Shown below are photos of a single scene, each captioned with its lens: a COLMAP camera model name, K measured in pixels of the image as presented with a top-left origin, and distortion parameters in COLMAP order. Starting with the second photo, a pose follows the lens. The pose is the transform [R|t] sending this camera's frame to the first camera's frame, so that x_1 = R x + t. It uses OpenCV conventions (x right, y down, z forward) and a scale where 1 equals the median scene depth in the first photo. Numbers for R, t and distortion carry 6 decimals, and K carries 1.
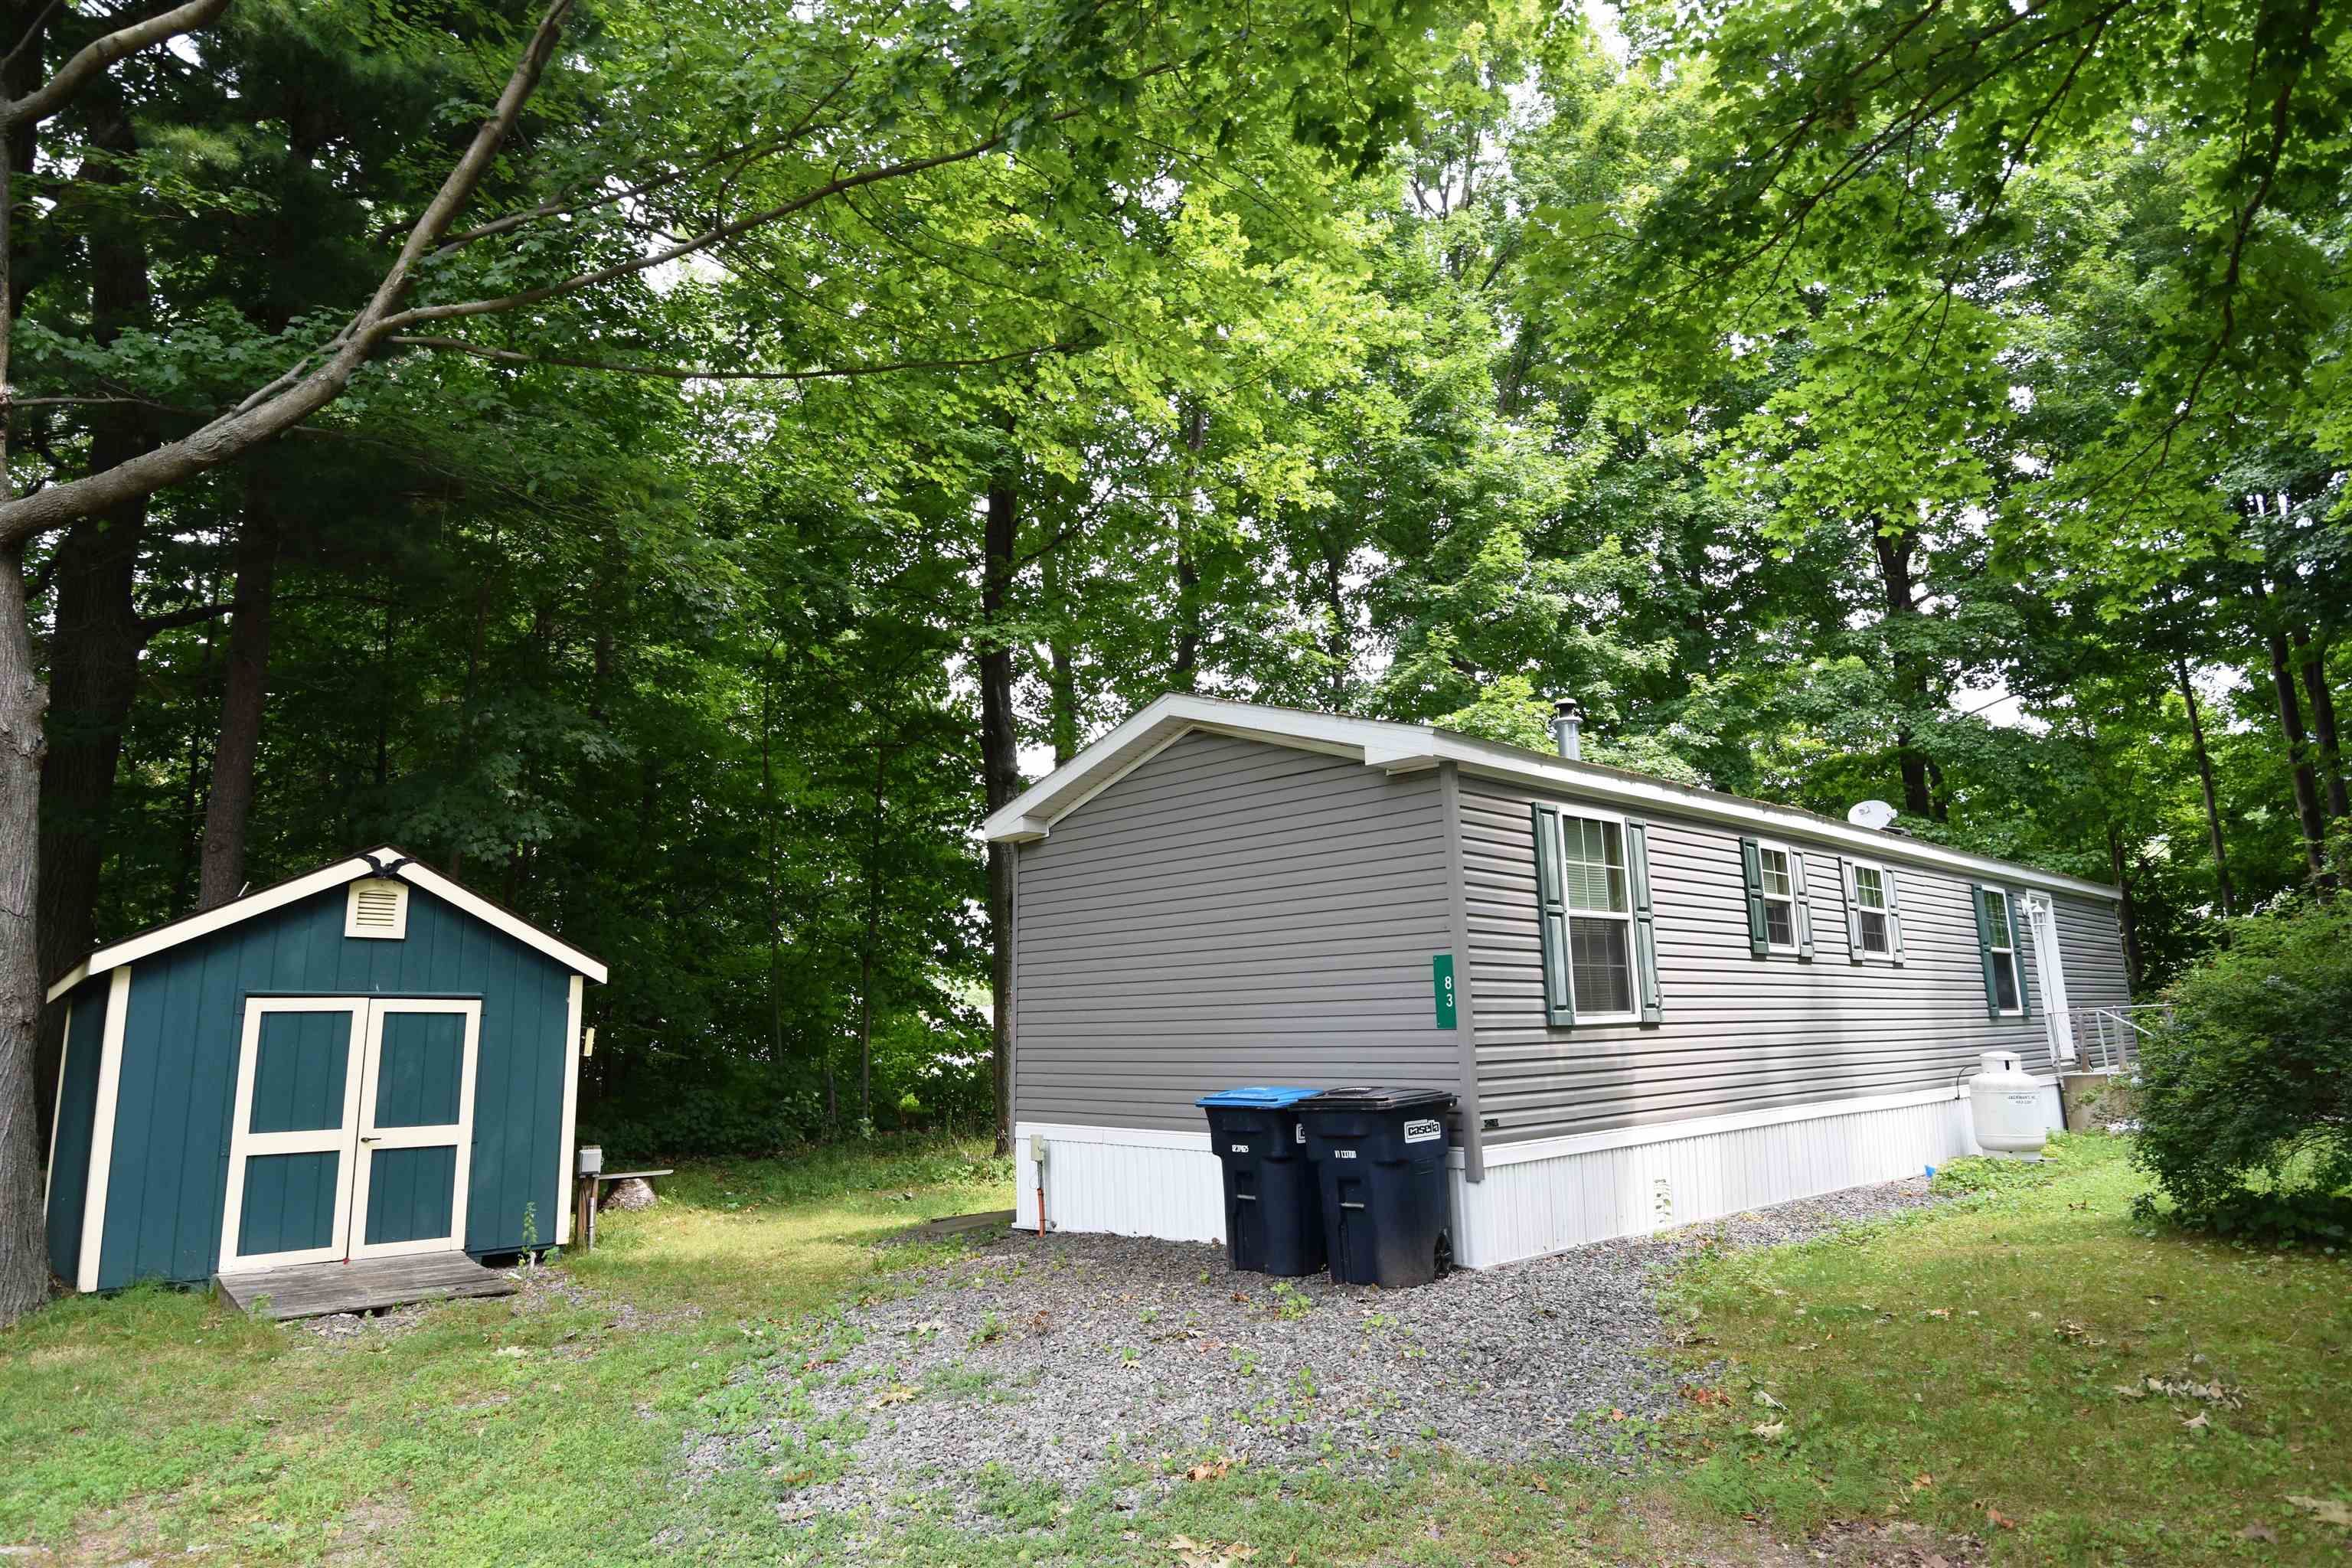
lens RADIAL K [[1333.9, 0, 1172.4], [0, 1333.9, 771.4], [0, 0, 1]] dist [0.004613, -0.025620]
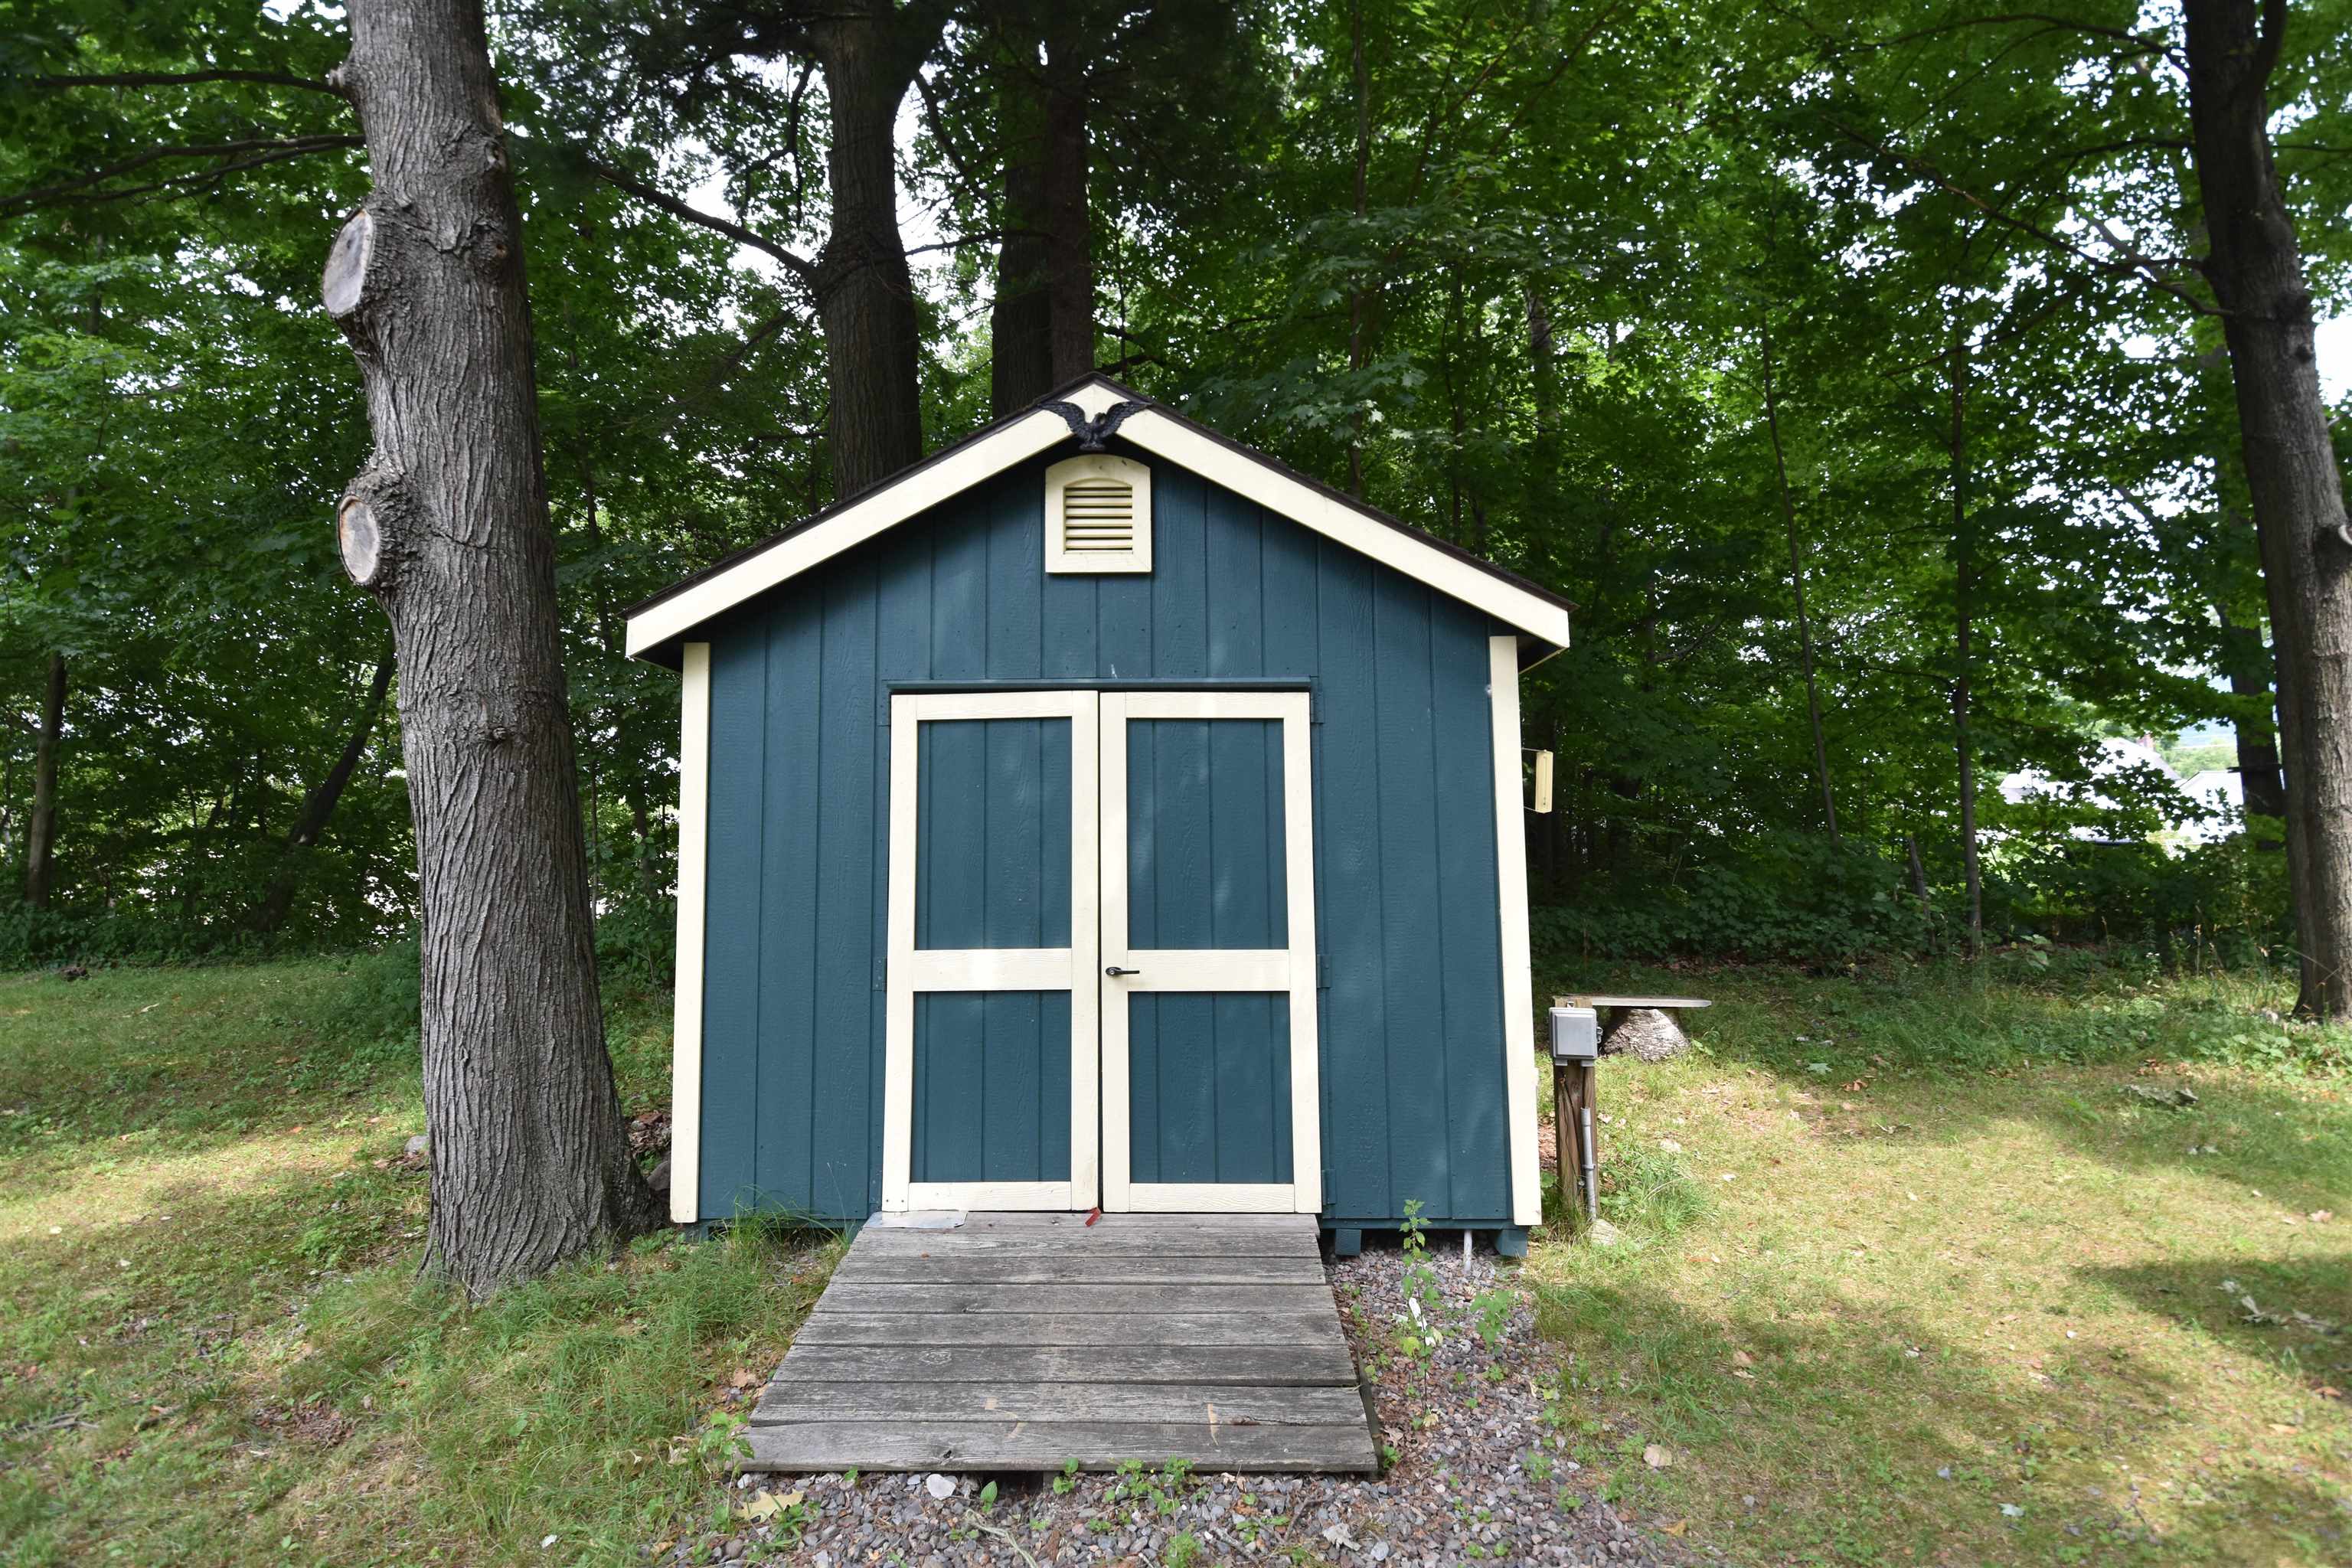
lens RADIAL K [[1029.0, 0, 1194.1], [0, 1029.0, 756.9], [0, 0, 1]] dist [0.000624, -0.019176]
pose [[0.722134, -0.034036, -0.690916, -0.314424], [0.127779, 0.988164, 0.084874, 0.167050], [0.679850, -0.149575, 0.717936, 0.747761]]
